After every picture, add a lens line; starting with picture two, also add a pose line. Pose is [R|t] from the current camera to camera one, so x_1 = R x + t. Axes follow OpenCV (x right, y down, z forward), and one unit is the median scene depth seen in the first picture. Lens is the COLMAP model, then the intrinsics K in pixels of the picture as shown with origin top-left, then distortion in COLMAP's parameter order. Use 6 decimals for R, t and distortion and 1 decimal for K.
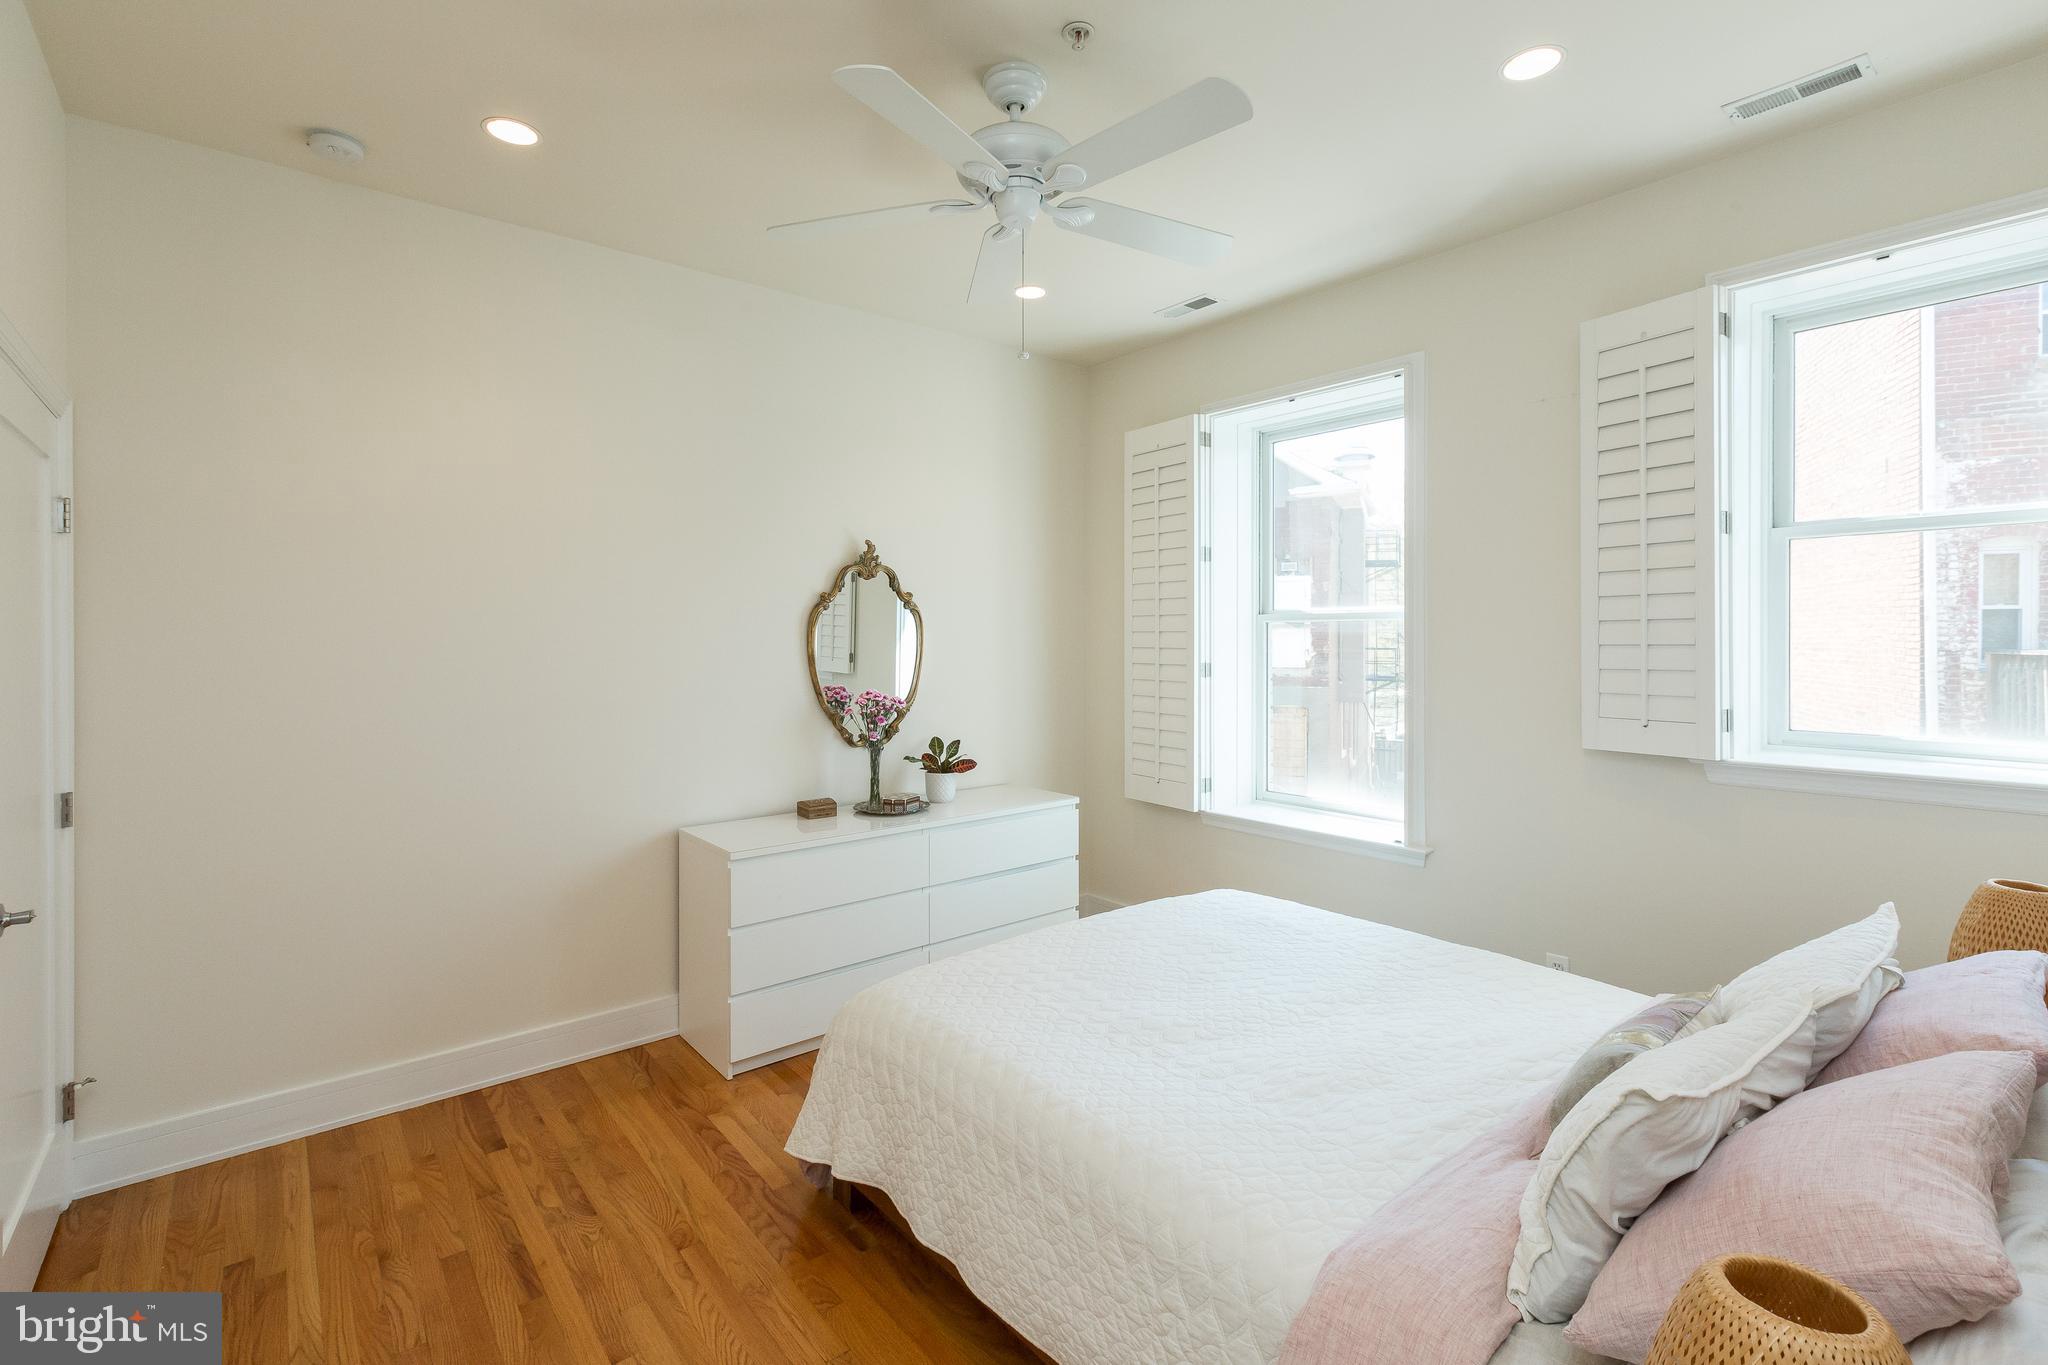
lens RADIAL K [[923.9, 0, 1028.9], [0, 923.9, 643.4], [0, 0, 1]] dist [0.002525, 0.001549]
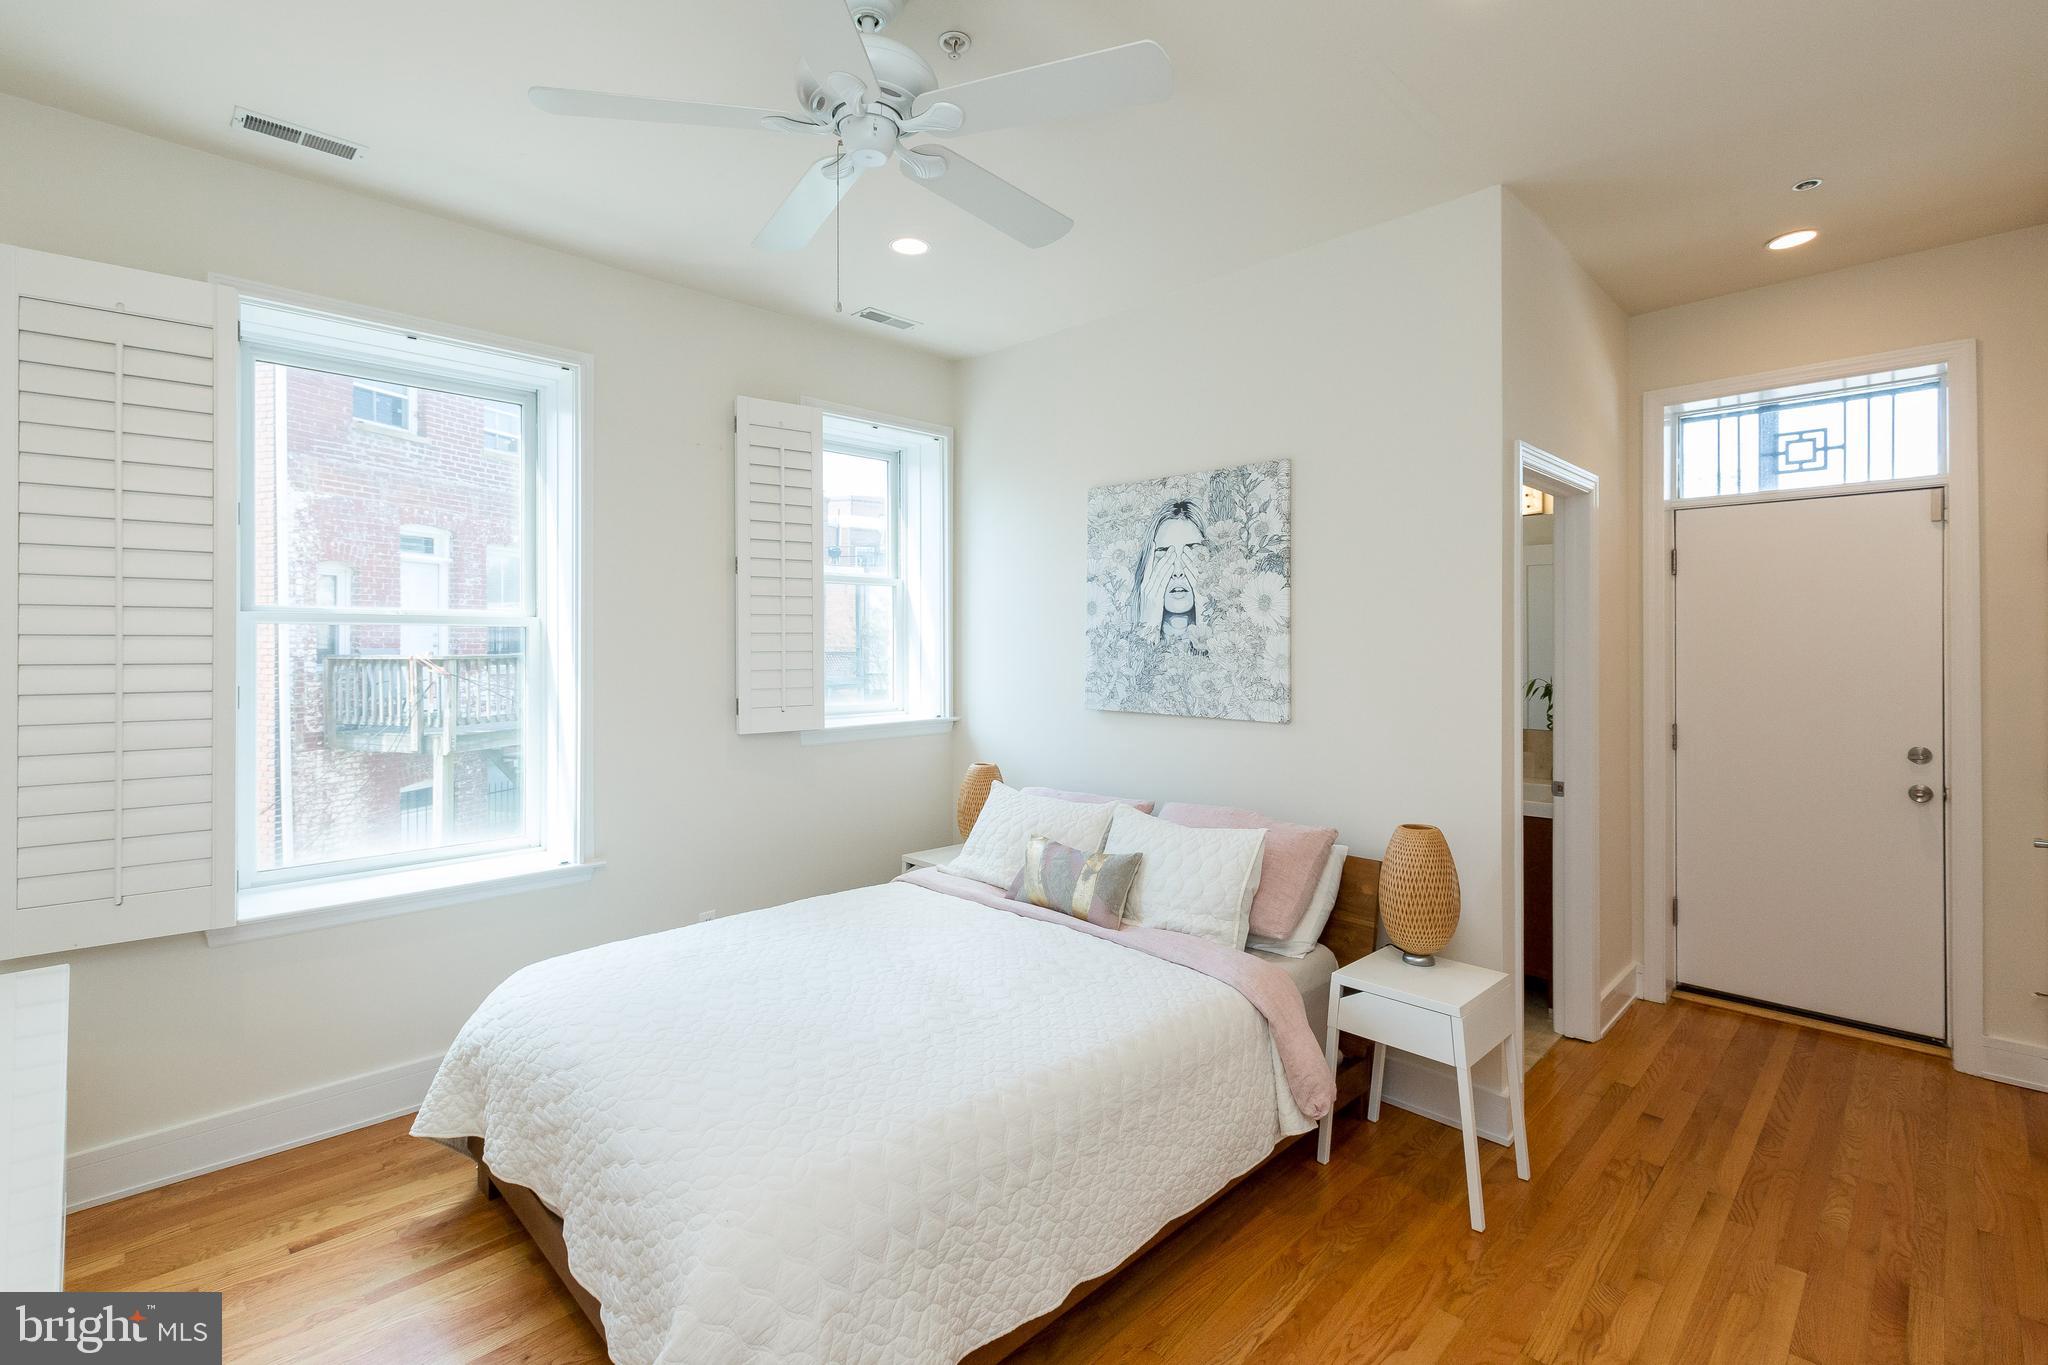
lens RADIAL K [[923.9, 0, 1006.7], [0, 923.9, 642.1], [0, 0, 1]] dist [0.002525, 0.001549]
pose [[-0.085837, 0.003589, 0.996303, -0.486447], [0.005438, 0.999980, -0.003134, -0.003662], [-0.996294, 0.005149, -0.085855, 0.533176]]
